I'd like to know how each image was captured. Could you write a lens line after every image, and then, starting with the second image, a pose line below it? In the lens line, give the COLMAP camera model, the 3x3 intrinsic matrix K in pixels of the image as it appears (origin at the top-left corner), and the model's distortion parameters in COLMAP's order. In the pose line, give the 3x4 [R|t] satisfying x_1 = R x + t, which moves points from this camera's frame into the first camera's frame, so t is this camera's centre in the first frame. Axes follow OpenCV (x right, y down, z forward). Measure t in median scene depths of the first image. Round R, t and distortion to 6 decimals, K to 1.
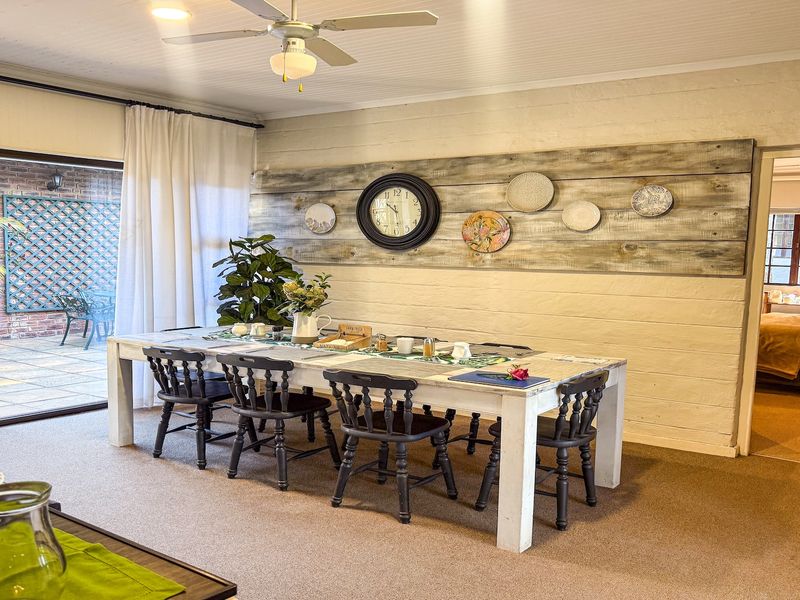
lens RADIAL K [[757.3, 0, 396.3], [0, 757.3, 300.1], [0, 0, 1]] dist [0.002365, 0.000000]
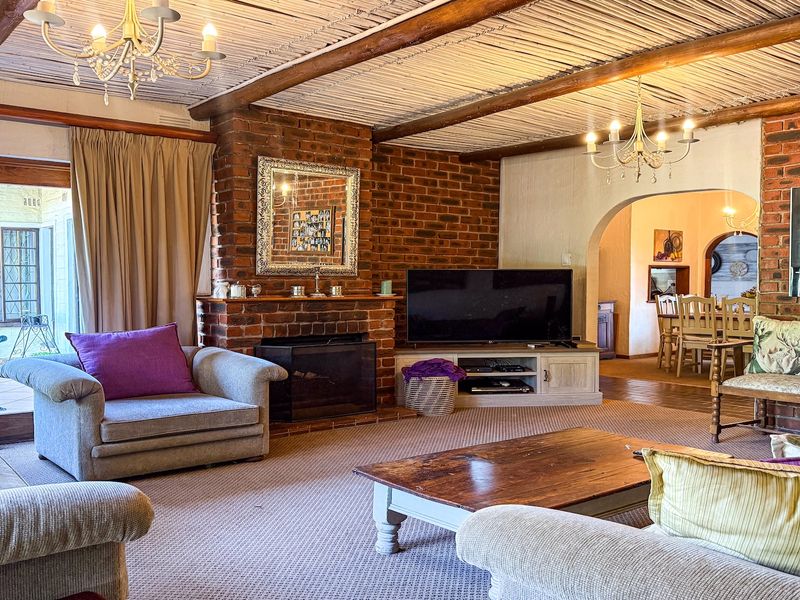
lens RADIAL K [[757.3, 0, 399.1], [0, 757.3, 327.2], [0, 0, 1]] dist [0.002365, 0.000000]
pose [[0.966827, -0.000900, -0.255432, -0.426262], [-0.001527, 0.999956, -0.009301, 0.175955], [0.255429, 0.009382, 0.966782, -2.306916]]
